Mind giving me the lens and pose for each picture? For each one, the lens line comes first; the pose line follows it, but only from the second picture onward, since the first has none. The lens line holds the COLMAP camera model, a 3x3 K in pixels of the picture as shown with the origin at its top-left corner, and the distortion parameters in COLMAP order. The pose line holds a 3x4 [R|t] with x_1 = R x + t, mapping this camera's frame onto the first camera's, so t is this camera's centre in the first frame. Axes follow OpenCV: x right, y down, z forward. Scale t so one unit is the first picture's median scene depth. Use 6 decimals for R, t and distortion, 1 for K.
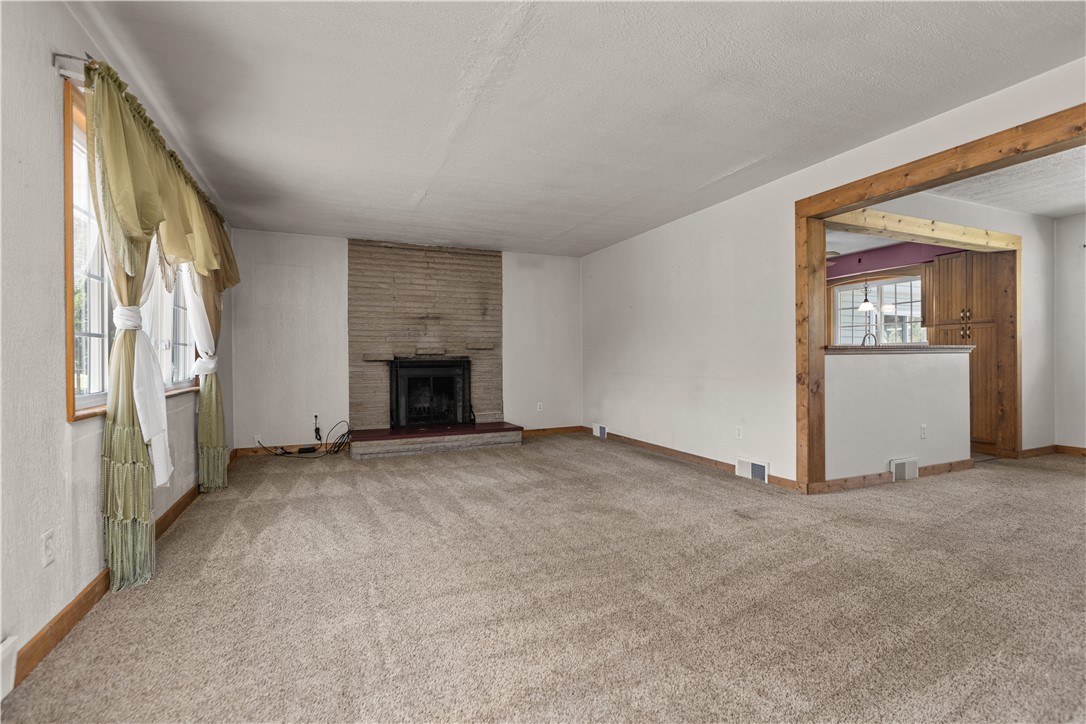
lens RADIAL K [[488.3, 0, 550.2], [0, 488.3, 362.2], [0, 0, 1]] dist [-0.003006, 0.000023]
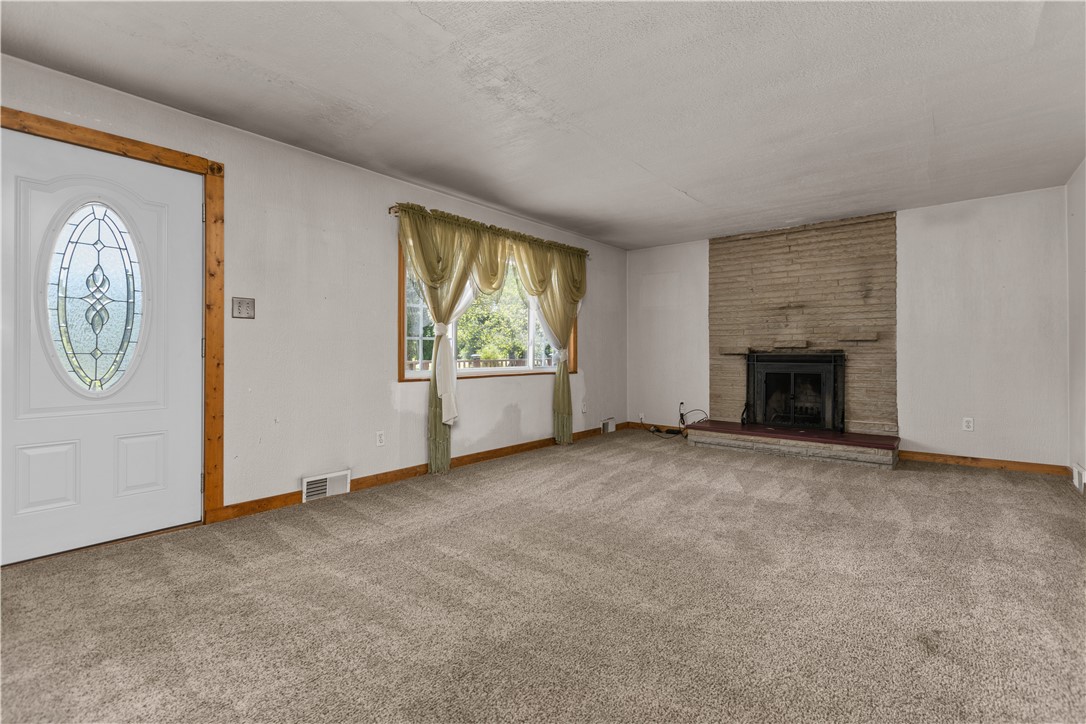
lens RADIAL K [[488.3, 0, 544.3], [0, 488.3, 353.6], [0, 0, 1]] dist [-0.003006, 0.000023]
pose [[0.458800, 0.008320, -0.888500, 0.365913], [-0.011069, 0.999932, 0.003647, -0.003589], [0.888470, 0.008161, 0.458861, 0.193409]]
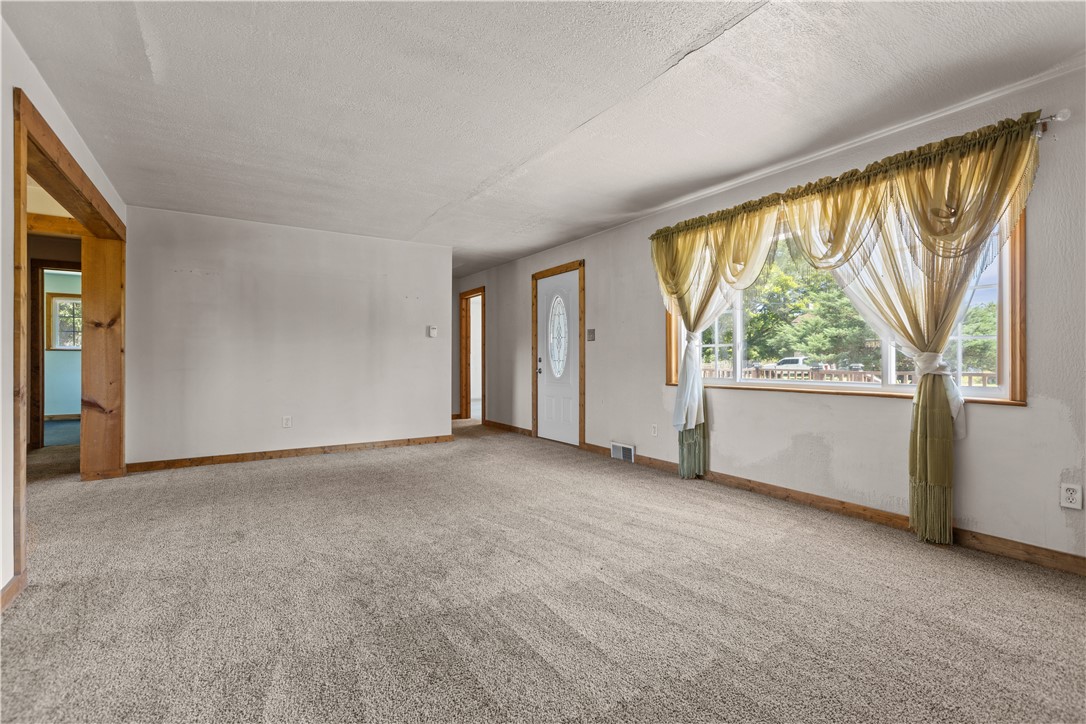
lens RADIAL K [[488.3, 0, 544.2], [0, 488.3, 361.6], [0, 0, 1]] dist [-0.003006, 0.000023]
pose [[-0.984869, 0.007773, -0.173128, 0.004433], [0.005823, 0.999914, 0.011763, -0.007719], [0.173205, 0.010577, -0.984829, 1.044596]]
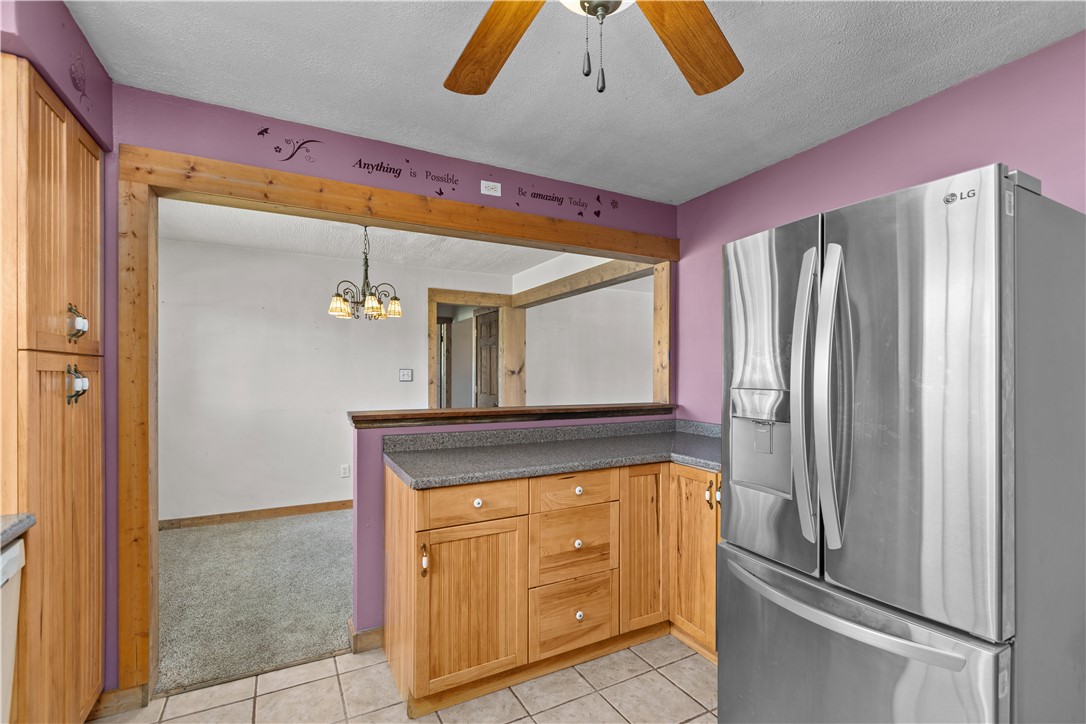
lens RADIAL K [[488.3, 0, 549.6], [0, 488.3, 371.3], [0, 0, 1]] dist [-0.003006, 0.000023]
pose [[-0.995260, 0.004933, -0.097120, 0.531720], [0.004466, 0.999977, 0.005019, -0.062243], [0.097143, 0.004561, -0.995260, 1.197599]]
